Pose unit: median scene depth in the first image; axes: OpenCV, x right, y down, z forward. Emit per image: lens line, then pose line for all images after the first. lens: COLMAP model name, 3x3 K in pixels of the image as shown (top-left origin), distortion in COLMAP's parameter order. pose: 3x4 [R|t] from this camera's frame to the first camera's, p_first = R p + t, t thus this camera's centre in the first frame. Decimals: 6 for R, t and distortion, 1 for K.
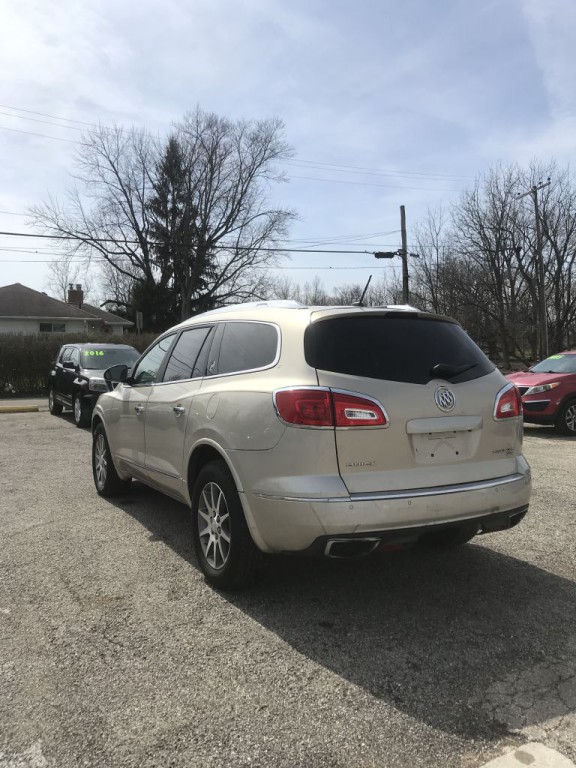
lens RADIAL K [[621.1, 0, 290.3], [0, 621.1, 382.6], [0, 0, 1]] dist [0.025707, -0.012581]
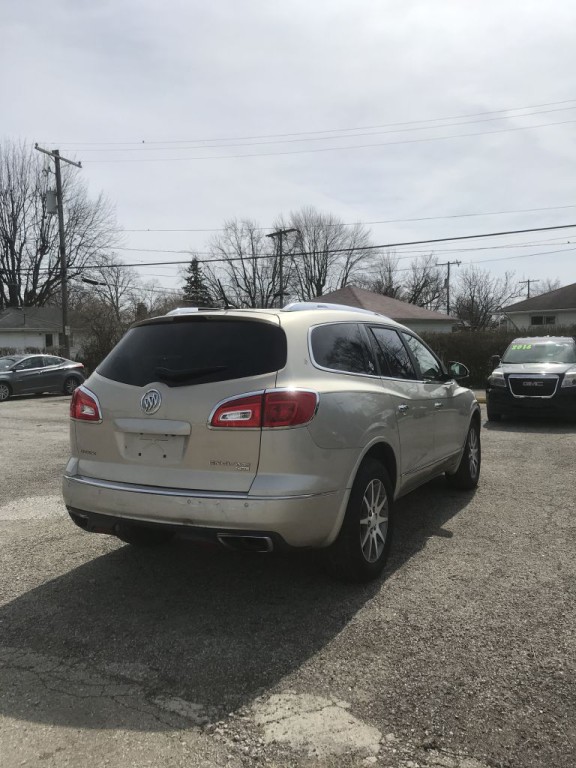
lens RADIAL K [[621.1, 0, 289.3], [0, 621.1, 382.3], [0, 0, 1]] dist [0.025707, -0.012581]
pose [[0.540345, 0.027986, -0.840978, 1.011498], [-0.015310, 0.999608, 0.023428, -0.027045], [0.841304, 0.000217, 0.540562, 0.523045]]
